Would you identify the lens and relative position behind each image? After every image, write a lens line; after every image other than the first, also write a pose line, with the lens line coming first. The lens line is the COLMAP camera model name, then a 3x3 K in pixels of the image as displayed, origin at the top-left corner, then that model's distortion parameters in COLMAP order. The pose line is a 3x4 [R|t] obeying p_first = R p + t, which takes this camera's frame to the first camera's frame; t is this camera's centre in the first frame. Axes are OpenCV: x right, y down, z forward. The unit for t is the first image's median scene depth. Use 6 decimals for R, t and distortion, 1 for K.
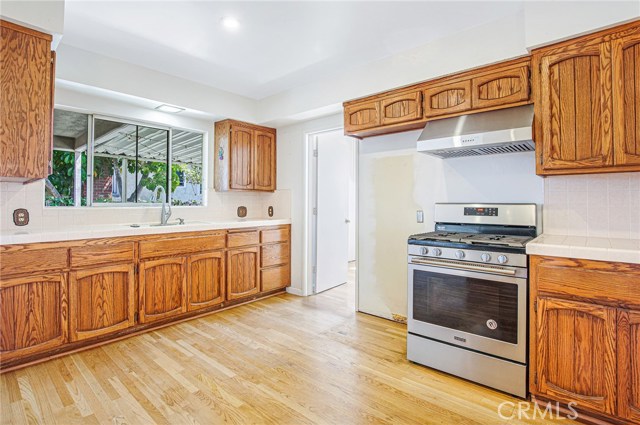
lens RADIAL K [[308.0, 0, 337.0], [0, 308.0, 200.6], [0, 0, 1]] dist [-0.026947, 0.001325]
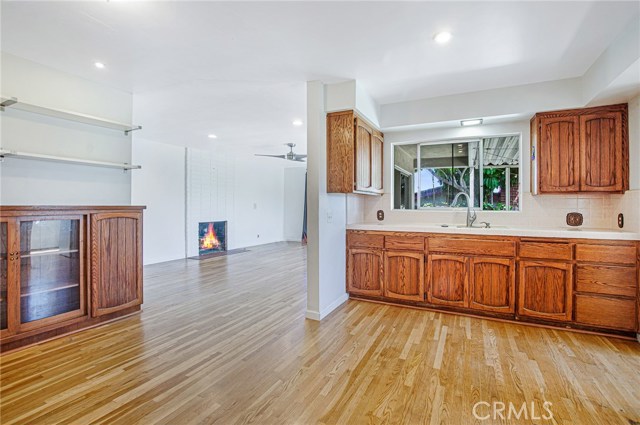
lens RADIAL K [[285.6, 0, 319.8], [0, 285.6, 209.3], [0, 0, 1]] dist [-0.021648, 0.000801]
pose [[0.243253, 0.014400, -0.969856, 0.364827], [-0.000690, 0.999892, 0.014673, -0.001048], [0.969963, -0.002900, 0.243236, 0.249280]]
